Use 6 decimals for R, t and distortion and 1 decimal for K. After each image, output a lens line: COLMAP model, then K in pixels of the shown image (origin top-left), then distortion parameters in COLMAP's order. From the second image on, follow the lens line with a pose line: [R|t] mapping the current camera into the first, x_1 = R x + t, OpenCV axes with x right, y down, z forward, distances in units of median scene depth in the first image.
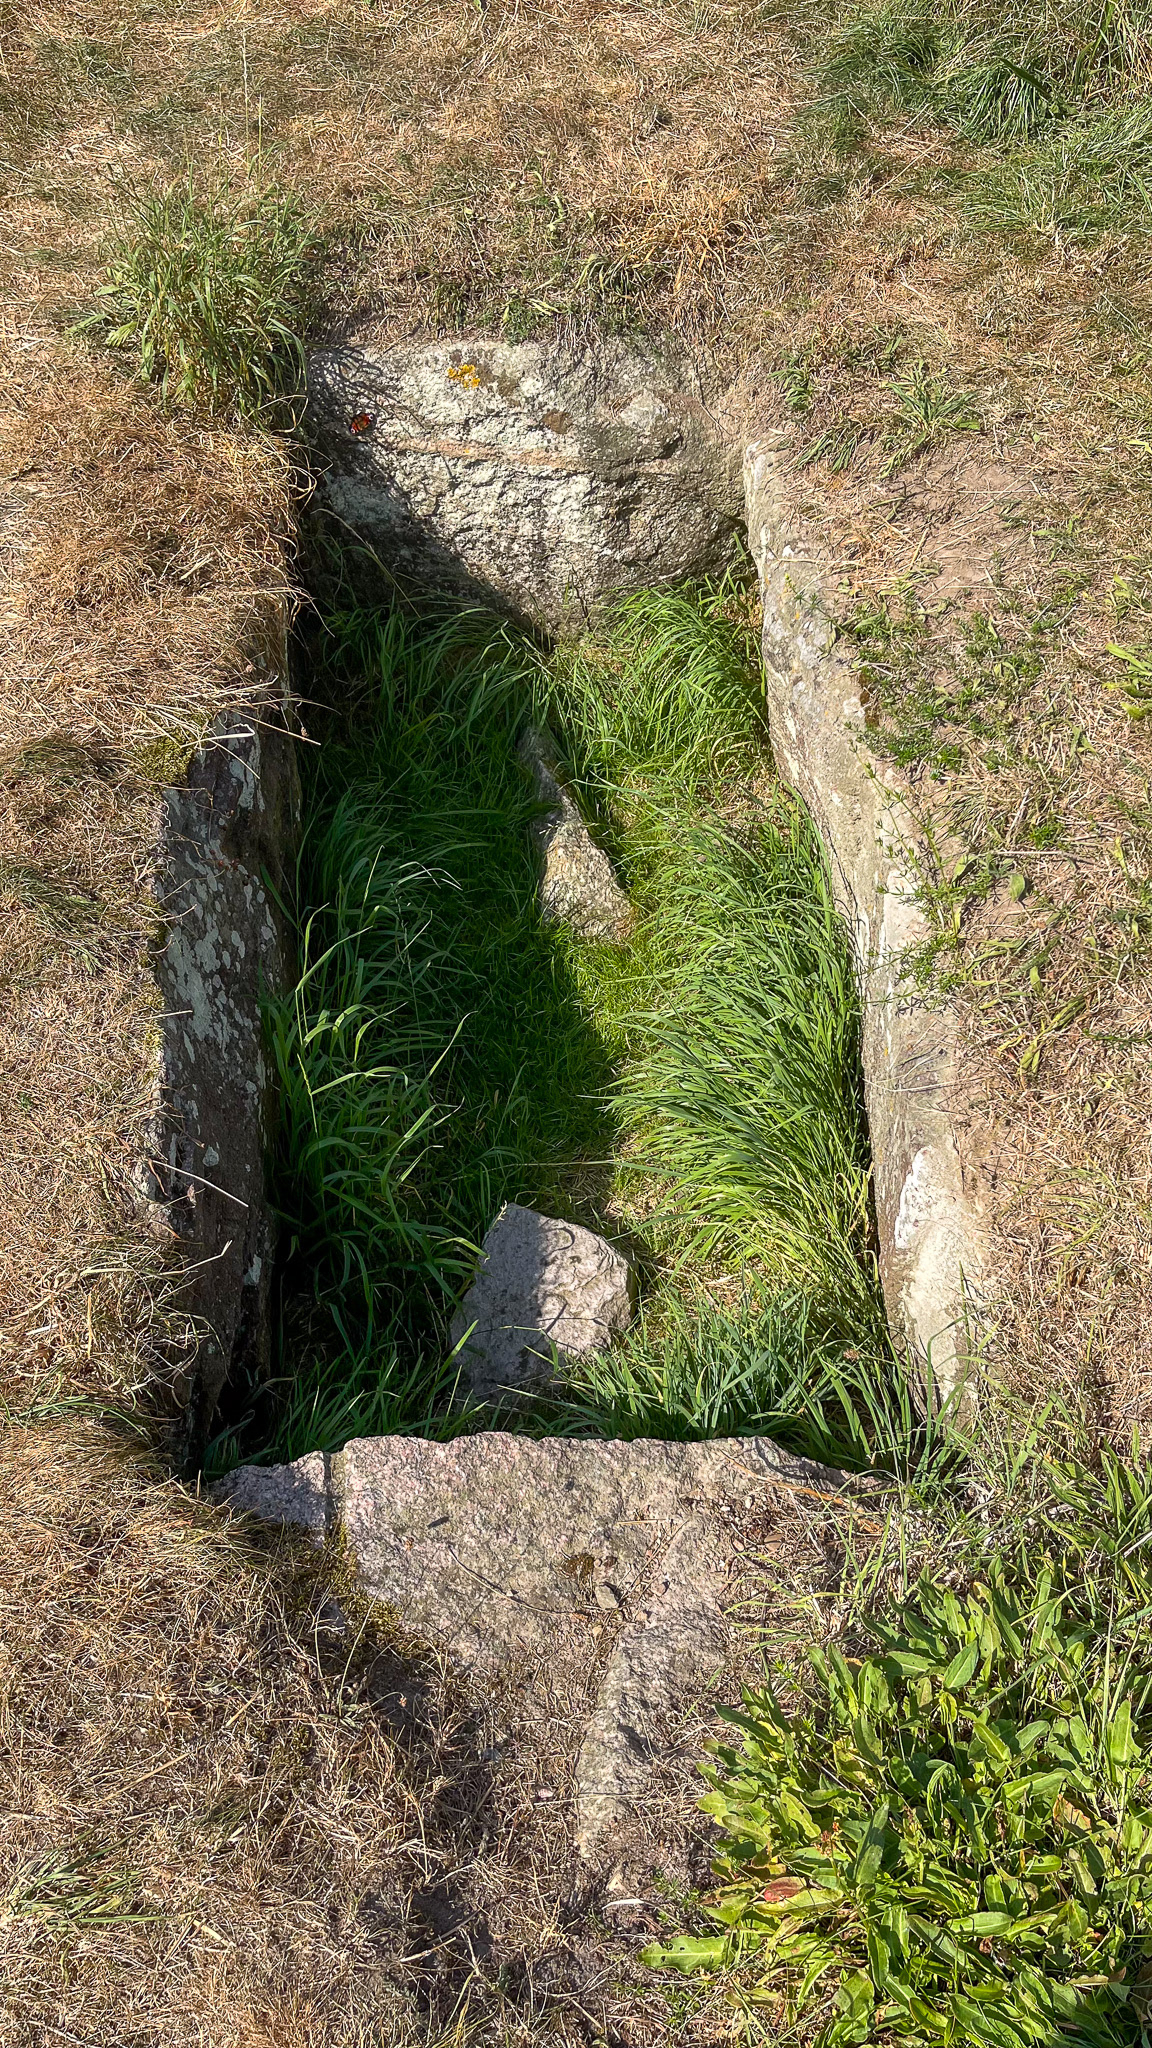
lens RADIAL K [[1452.3, 0, 567.8], [0, 1452.3, 1035.7], [0, 0, 1]] dist [0.036303, -0.014194]
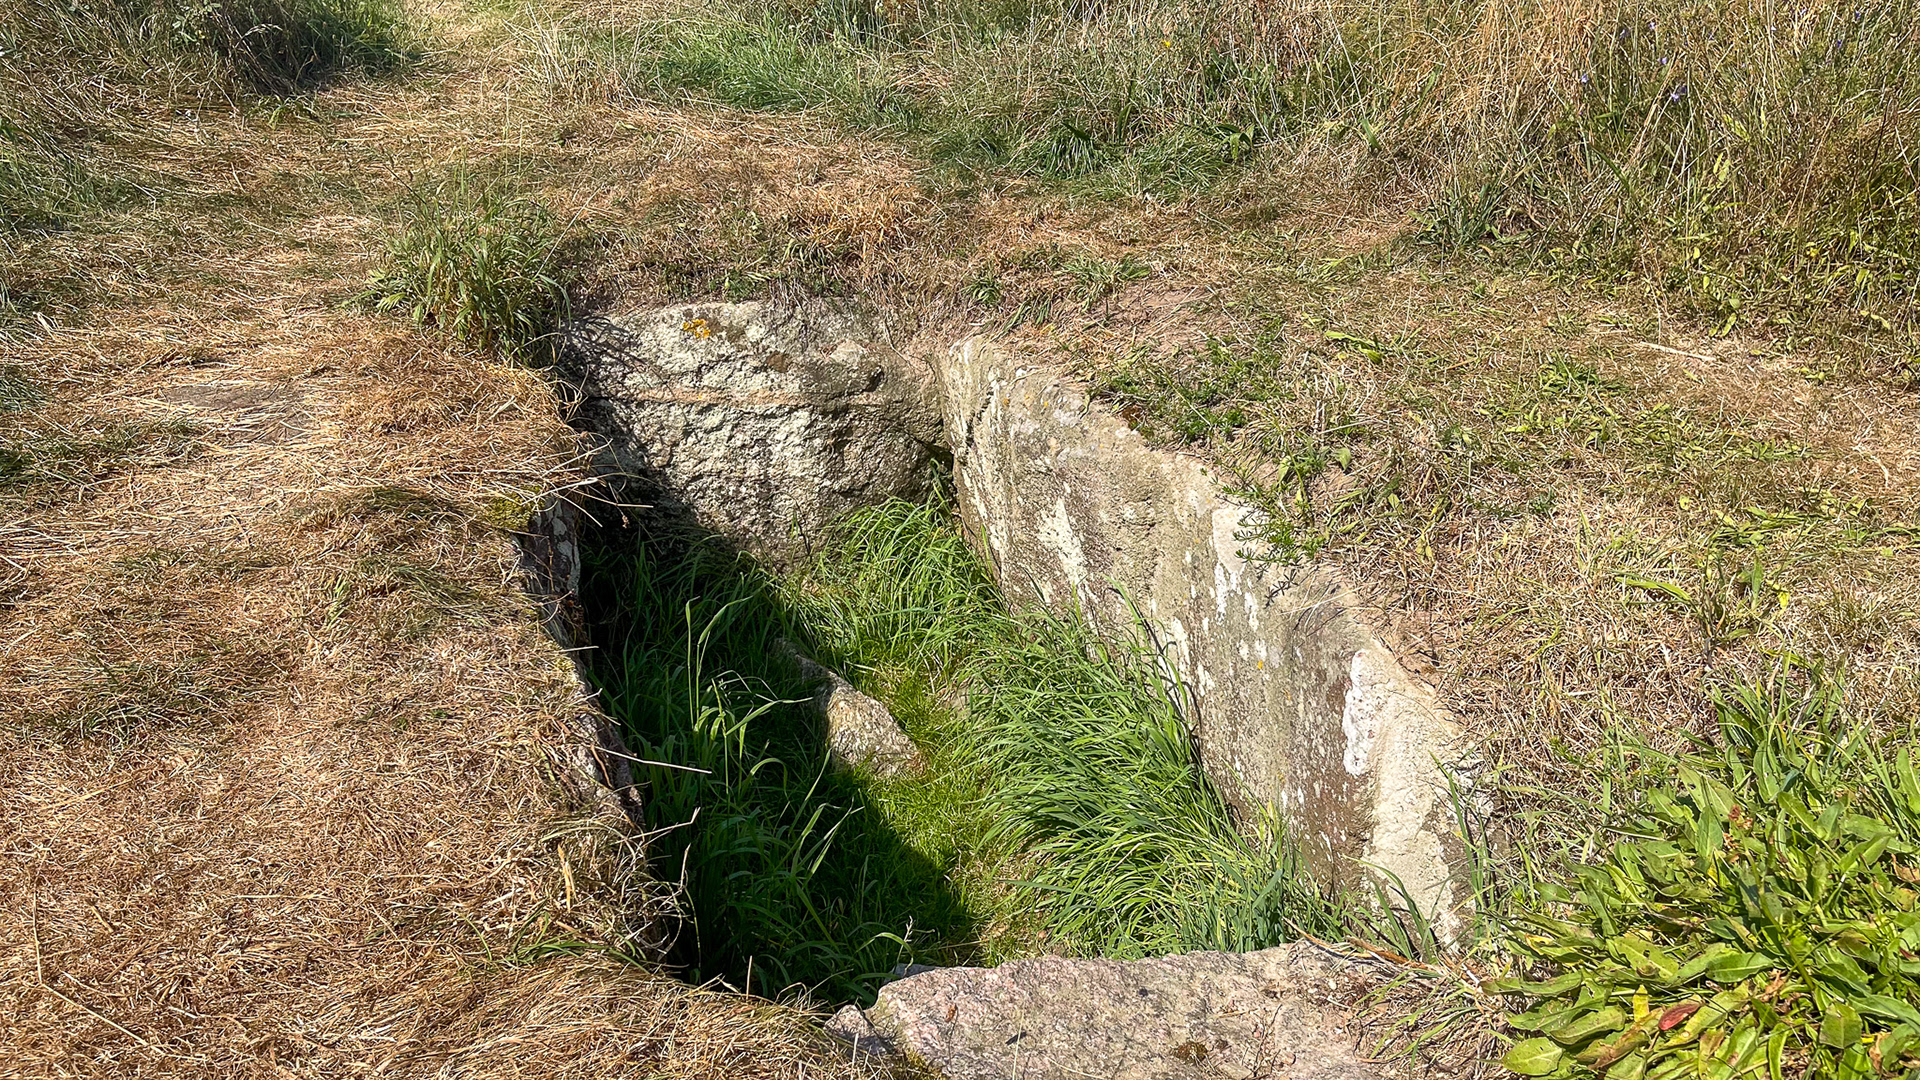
lens RADIAL K [[1361.5, 0, 966.1], [0, 1361.5, 549.8], [0, 0, 1]] dist [0.036303, -0.014194]
pose [[0.966780, -0.111571, 0.229977, -0.127433], [0.202605, 0.883037, -0.423317, 0.198075], [-0.155848, 0.455848, 0.876307, 0.092369]]
